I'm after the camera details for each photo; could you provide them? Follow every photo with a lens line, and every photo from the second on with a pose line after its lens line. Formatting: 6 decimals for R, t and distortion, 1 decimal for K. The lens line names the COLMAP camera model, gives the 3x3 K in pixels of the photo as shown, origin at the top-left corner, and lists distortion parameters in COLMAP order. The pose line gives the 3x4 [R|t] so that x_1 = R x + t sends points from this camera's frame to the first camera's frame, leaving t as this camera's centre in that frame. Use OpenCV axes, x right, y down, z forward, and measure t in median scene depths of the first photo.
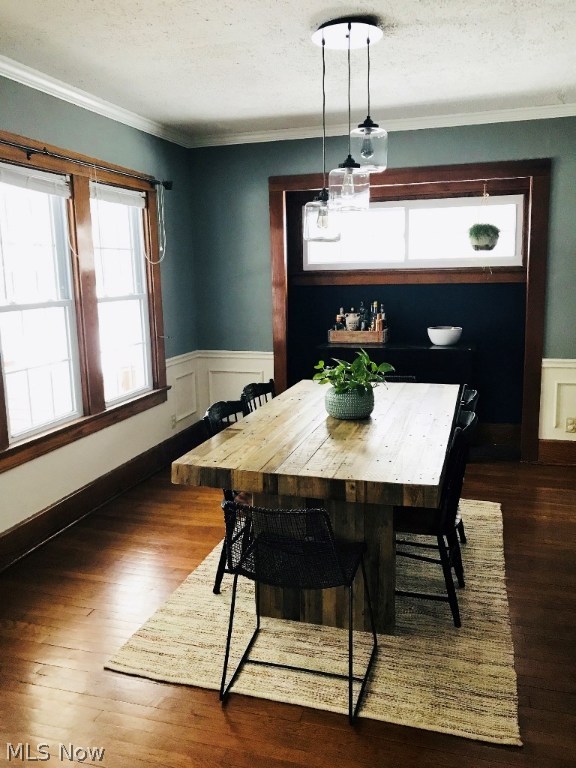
lens RADIAL K [[637.5, 0, 283.4], [0, 637.5, 383.9], [0, 0, 1]] dist [0.042376, -0.057744]
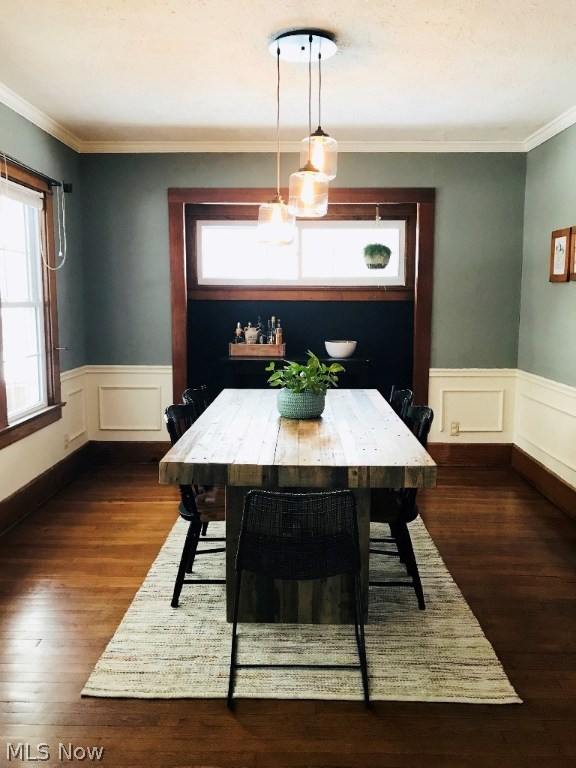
lens RADIAL K [[637.5, 0, 285.9], [0, 637.5, 384.7], [0, 0, 1]] dist [0.042376, -0.057744]
pose [[0.961442, -0.014041, 0.274650, -0.163081], [0.027342, 0.998628, -0.044662, 0.036828], [-0.273646, 0.050449, 0.960507, 0.023705]]
